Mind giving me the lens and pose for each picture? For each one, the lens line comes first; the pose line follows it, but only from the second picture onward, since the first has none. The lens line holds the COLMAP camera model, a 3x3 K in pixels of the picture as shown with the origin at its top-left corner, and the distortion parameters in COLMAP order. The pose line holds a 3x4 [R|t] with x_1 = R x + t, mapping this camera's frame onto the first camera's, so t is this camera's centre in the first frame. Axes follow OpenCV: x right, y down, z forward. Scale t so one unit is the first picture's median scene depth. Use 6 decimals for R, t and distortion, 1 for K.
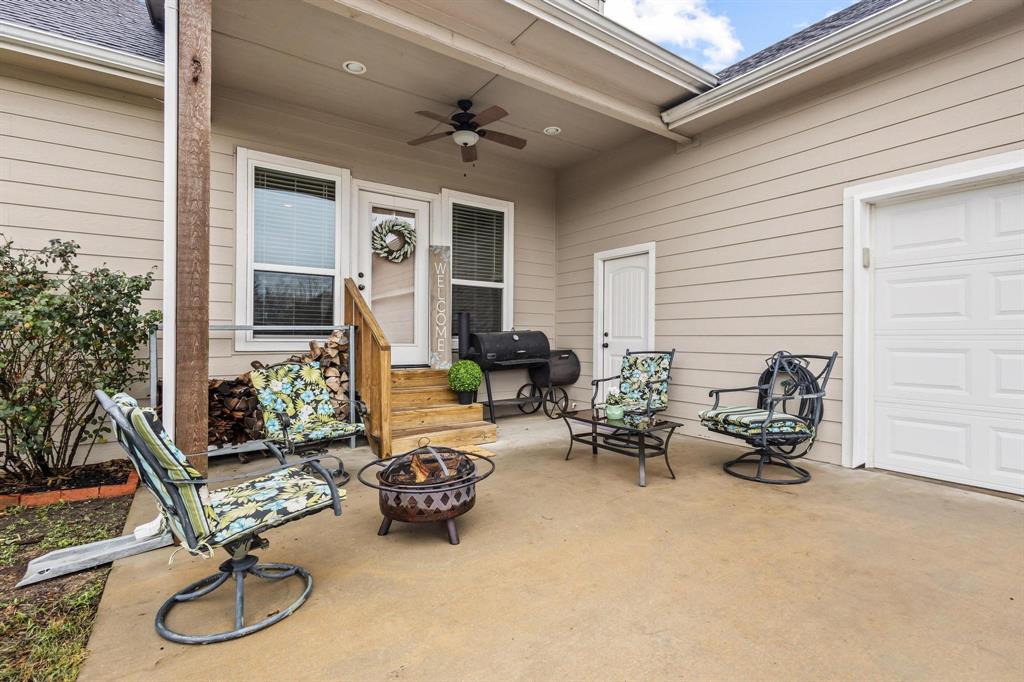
lens RADIAL K [[468.9, 0, 513.1], [0, 468.9, 340.4], [0, 0, 1]] dist [0.006517, -0.001862]
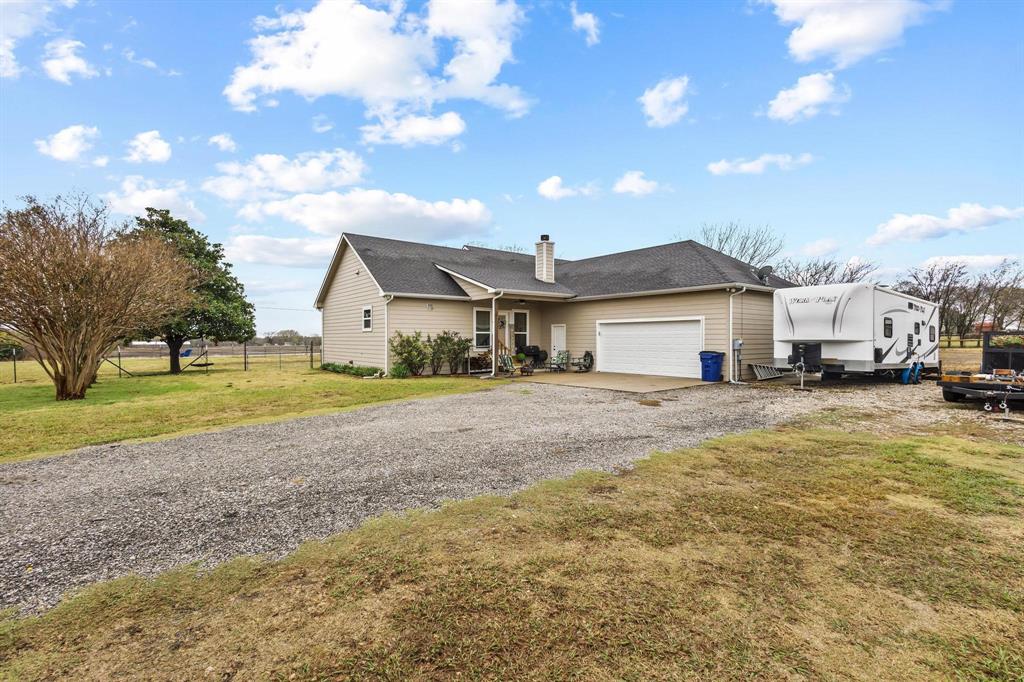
lens RADIAL K [[468.9, 0, 520.6], [0, 468.9, 344.4], [0, 0, 1]] dist [0.006517, -0.001862]
pose [[0.994169, -0.008621, 0.107492, -0.501713], [0.008333, 0.999960, 0.003127, -0.045053], [-0.107514, -0.002213, 0.994201, -2.857200]]
